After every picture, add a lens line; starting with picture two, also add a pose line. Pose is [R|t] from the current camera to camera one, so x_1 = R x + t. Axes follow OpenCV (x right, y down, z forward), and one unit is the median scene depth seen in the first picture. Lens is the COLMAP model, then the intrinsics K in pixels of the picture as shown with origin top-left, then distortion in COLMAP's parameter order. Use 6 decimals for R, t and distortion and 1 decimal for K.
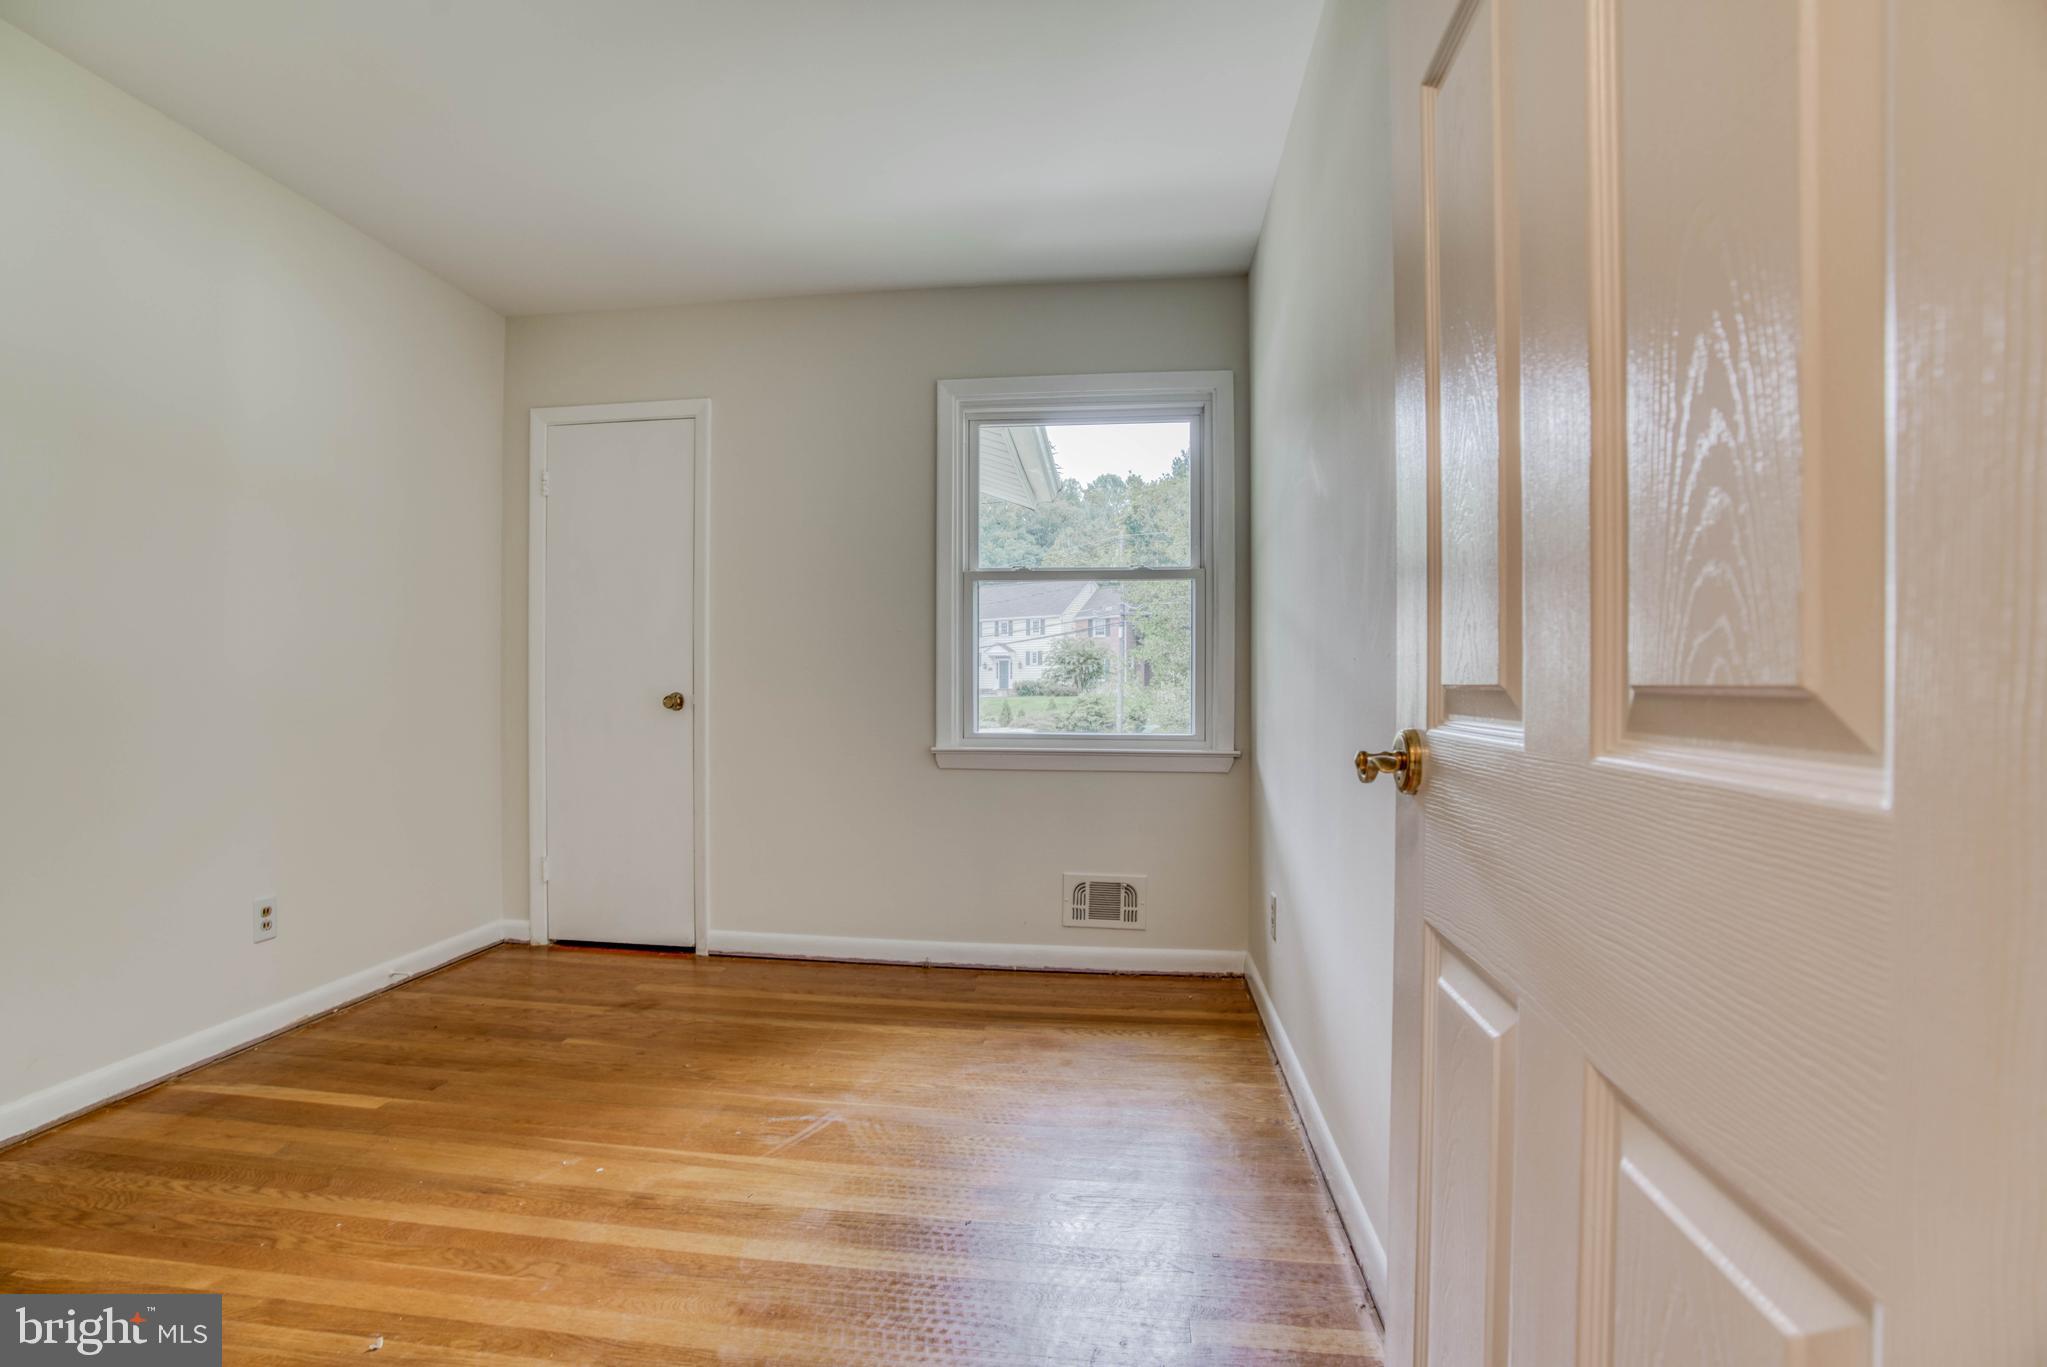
lens RADIAL K [[938.2, 0, 1012.6], [0, 938.2, 693.3], [0, 0, 1]] dist [-0.069086, 0.025927]
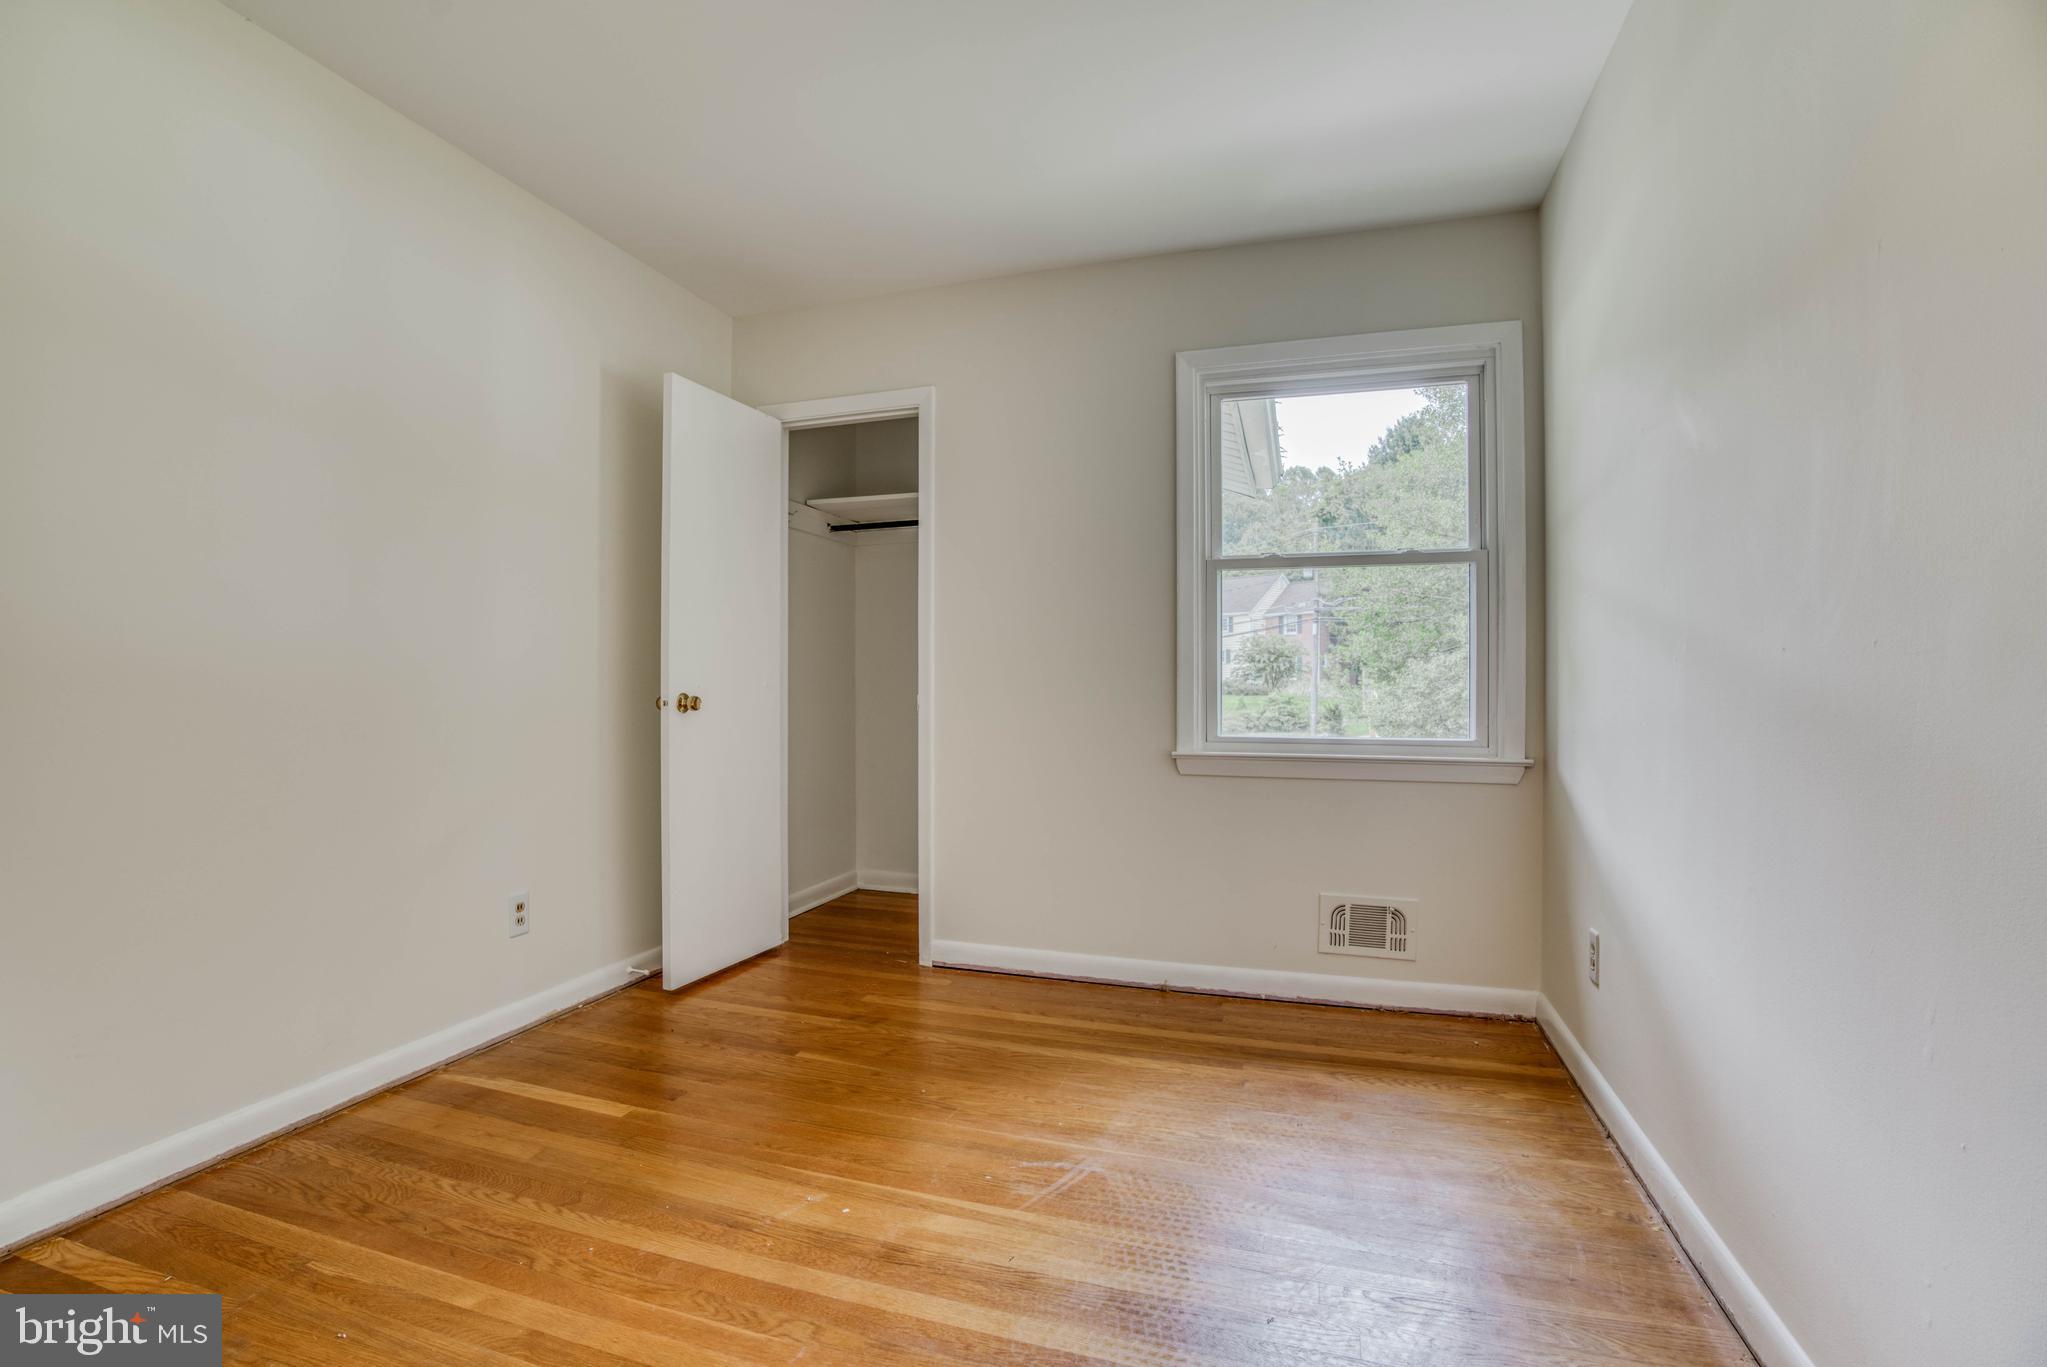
lens RADIAL K [[938.2, 0, 1012.6], [0, 938.2, 693.3], [0, 0, 1]] dist [-0.069086, 0.025927]
pose [[0.981010, -0.000531, -0.193957, -0.089521], [0.000667, 1.000000, 0.000638, -0.000610], [0.193957, -0.000756, 0.981010, 0.102491]]
